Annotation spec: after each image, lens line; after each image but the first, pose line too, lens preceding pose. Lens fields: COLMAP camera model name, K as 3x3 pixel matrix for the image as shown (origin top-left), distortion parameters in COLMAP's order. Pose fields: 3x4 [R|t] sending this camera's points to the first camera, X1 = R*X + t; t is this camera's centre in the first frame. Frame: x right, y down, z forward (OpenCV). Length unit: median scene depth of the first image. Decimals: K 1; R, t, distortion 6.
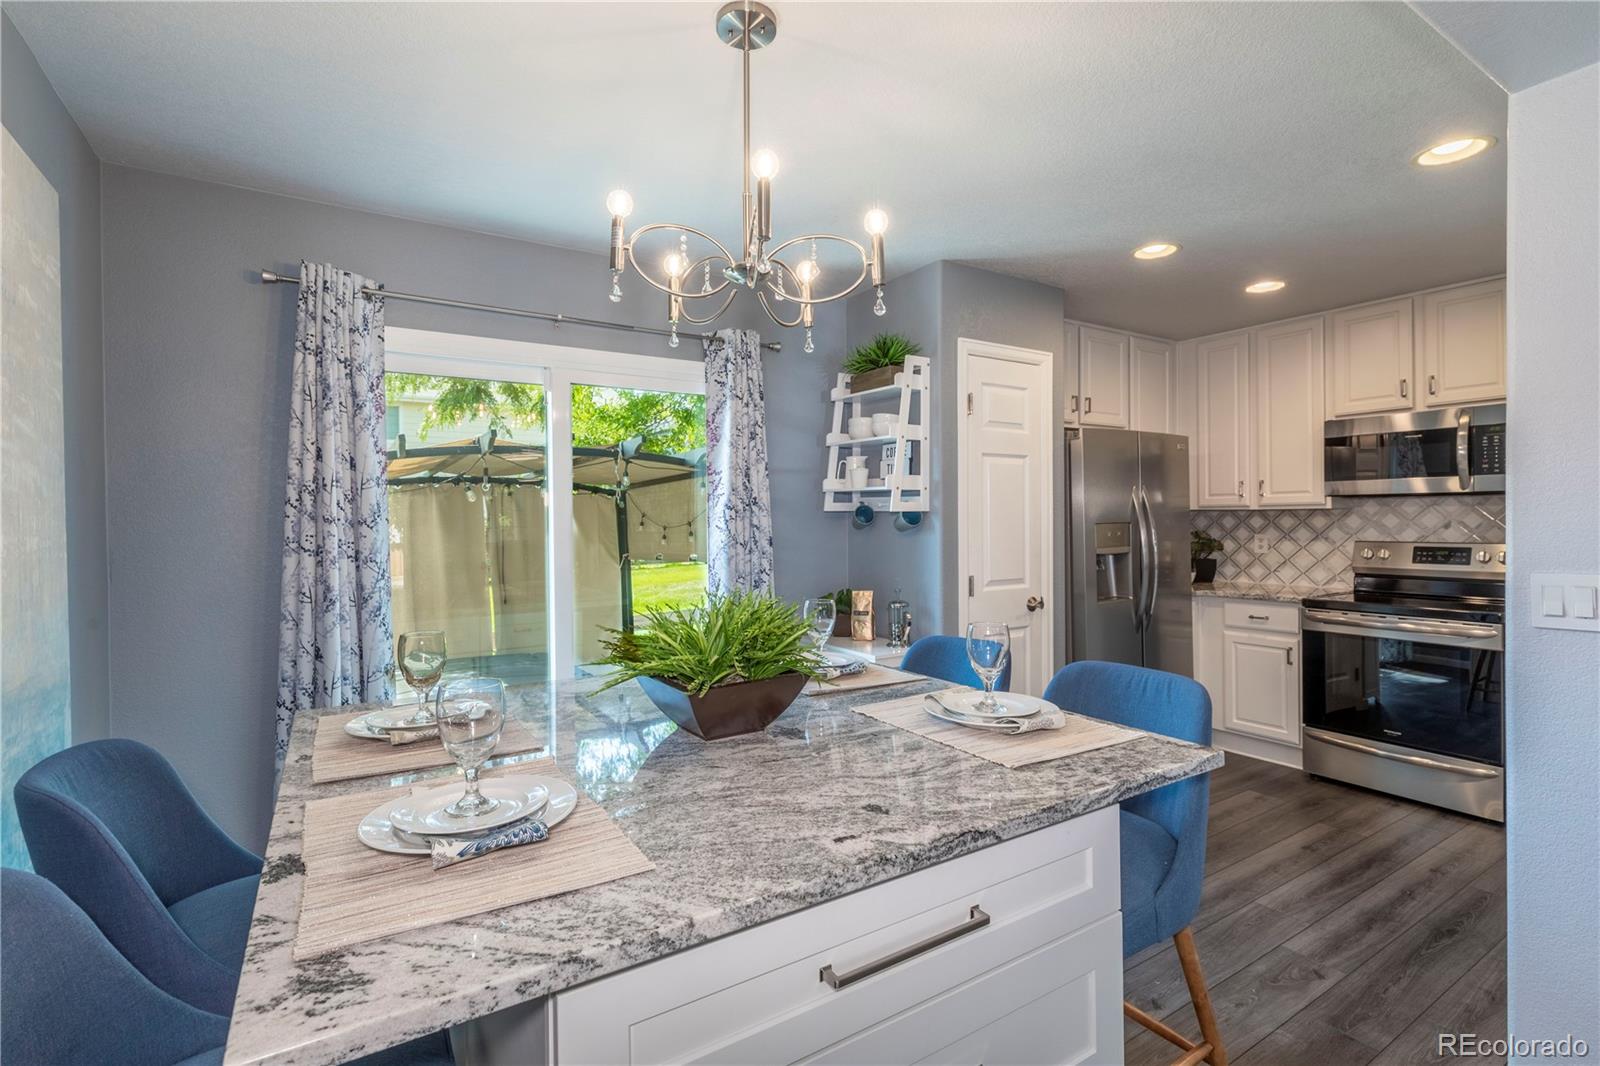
lens RADIAL K [[723.3, 0, 784.8], [0, 723.3, 526.0], [0, 0, 1]] dist [0.004783, -0.000477]
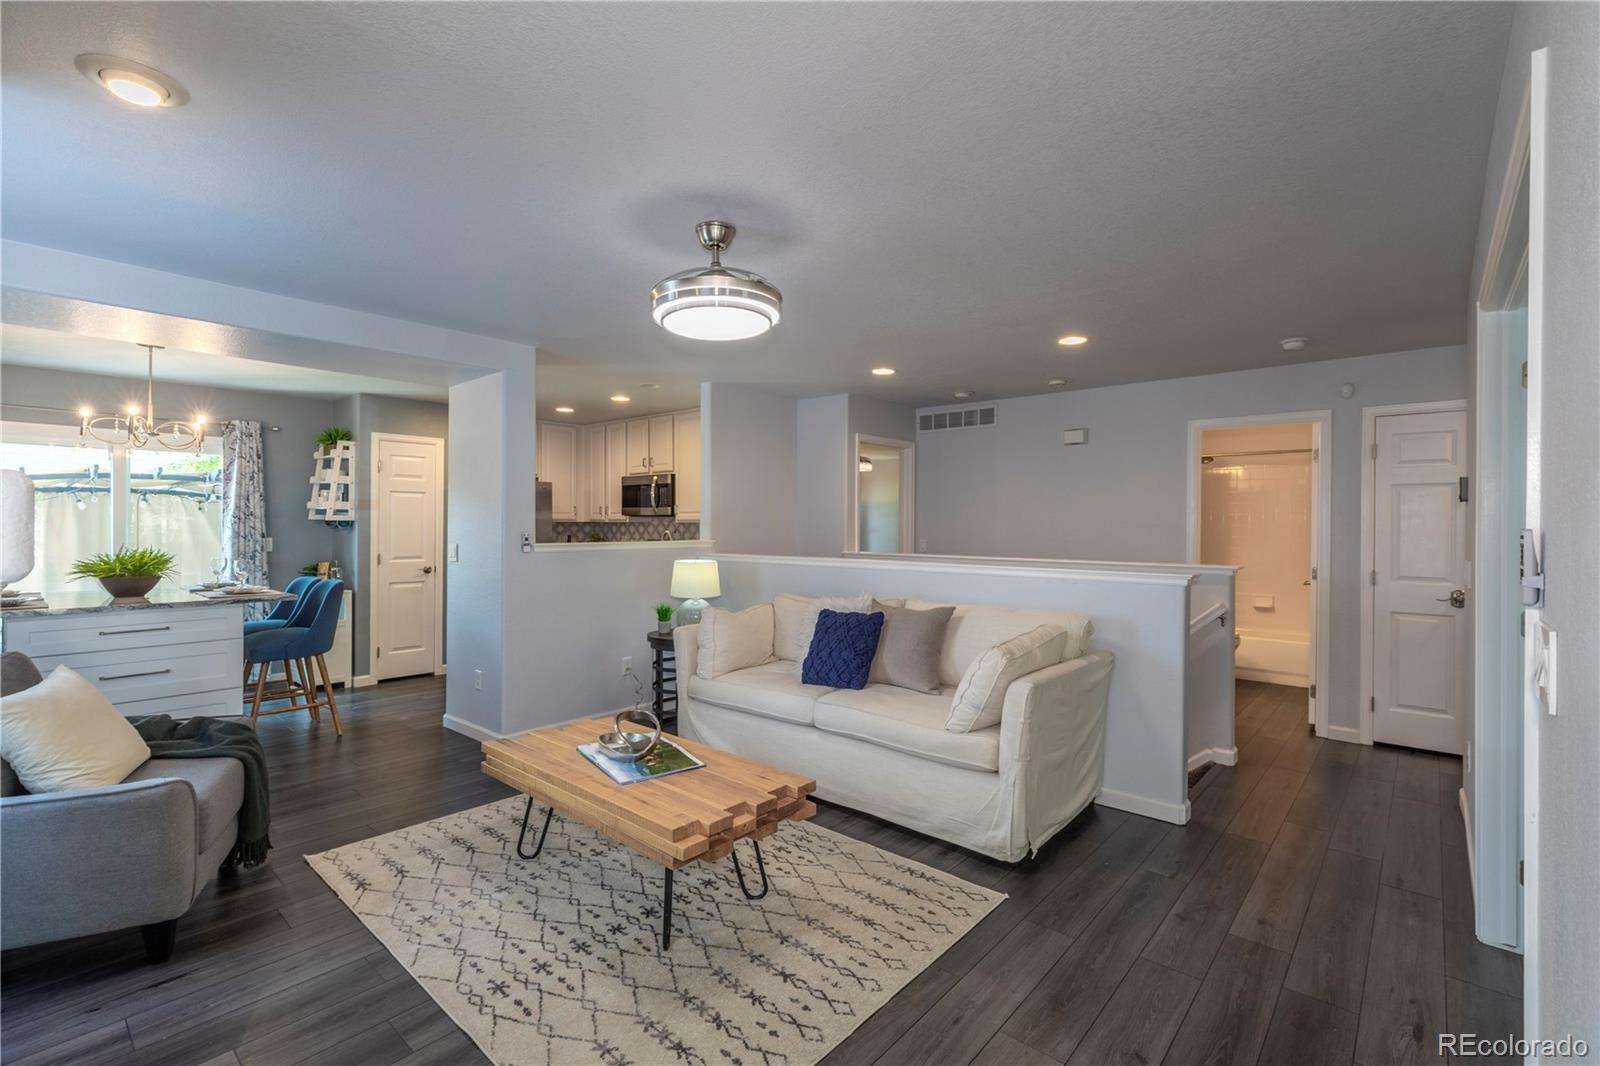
lens RADIAL K [[723.3, 0, 773.4], [0, 723.3, 530.0], [0, 0, 1]] dist [0.004783, -0.000477]
pose [[0.957192, 0.011435, 0.289229, 0.687106], [-0.008867, 0.999909, -0.010189, 0.014550], [-0.289320, 0.007189, 0.957206, -1.142174]]
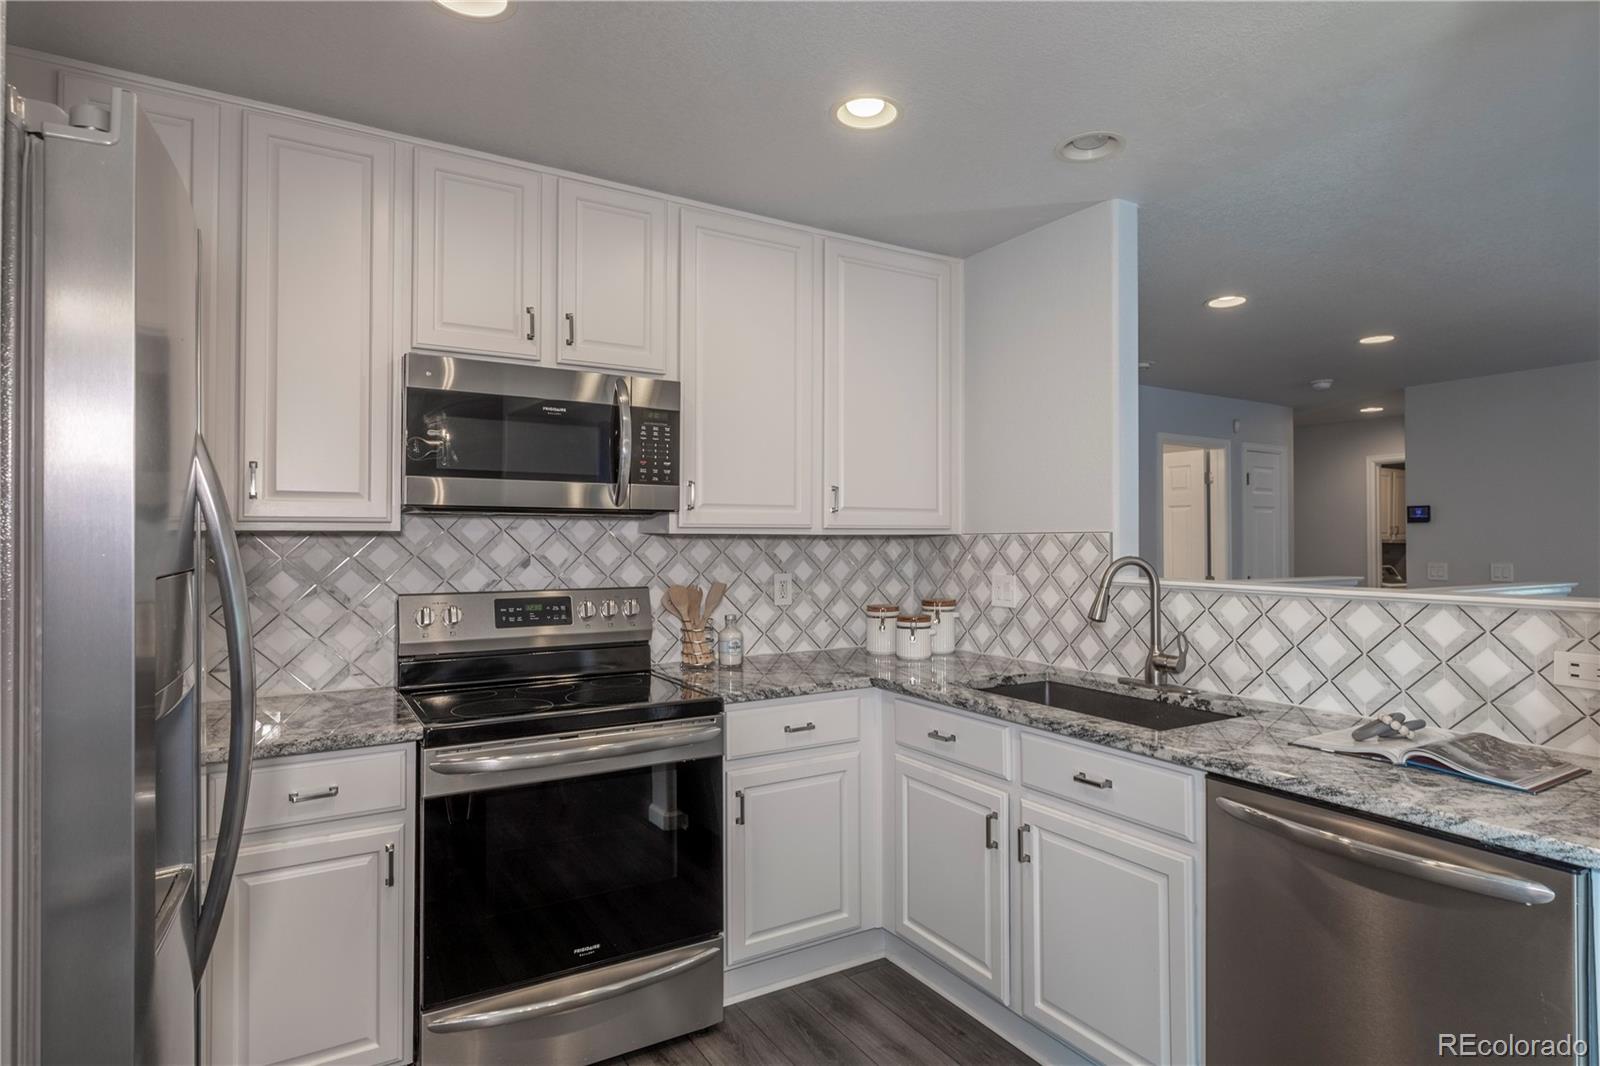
lens RADIAL K [[863.0, 0, 788.8], [0, 863.0, 529.4], [0, 0, 1]] dist [-0.003775, -0.001555]
pose [[0.019692, 0.024408, 0.999508, 0.199489], [0.009354, 0.999654, -0.024596, -0.010502], [-0.999762, 0.009833, 0.019457, 0.857932]]
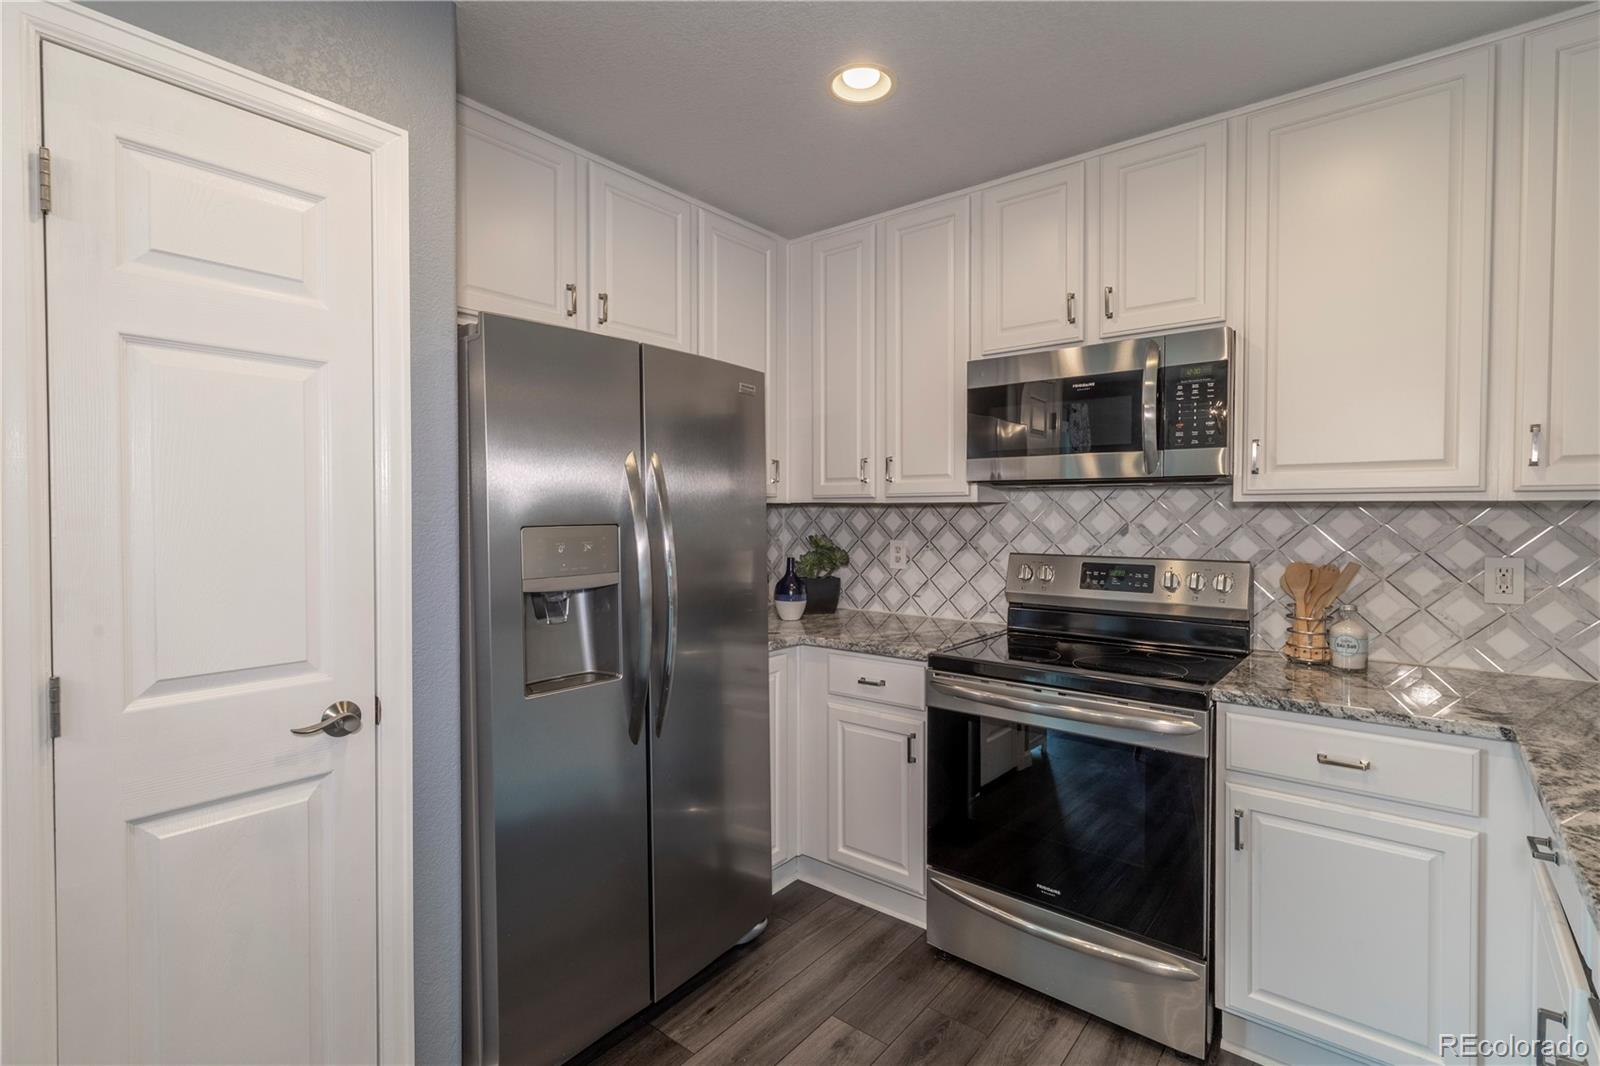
lens RADIAL K [[723.3, 0, 789.9], [0, 723.3, 526.2], [0, 0, 1]] dist [0.004783, -0.000477]
pose [[0.945685, 0.003993, 0.325059, 0.465836], [-0.007566, 0.999924, 0.009731, -0.010380], [-0.324995, -0.011662, 0.945644, 0.538918]]
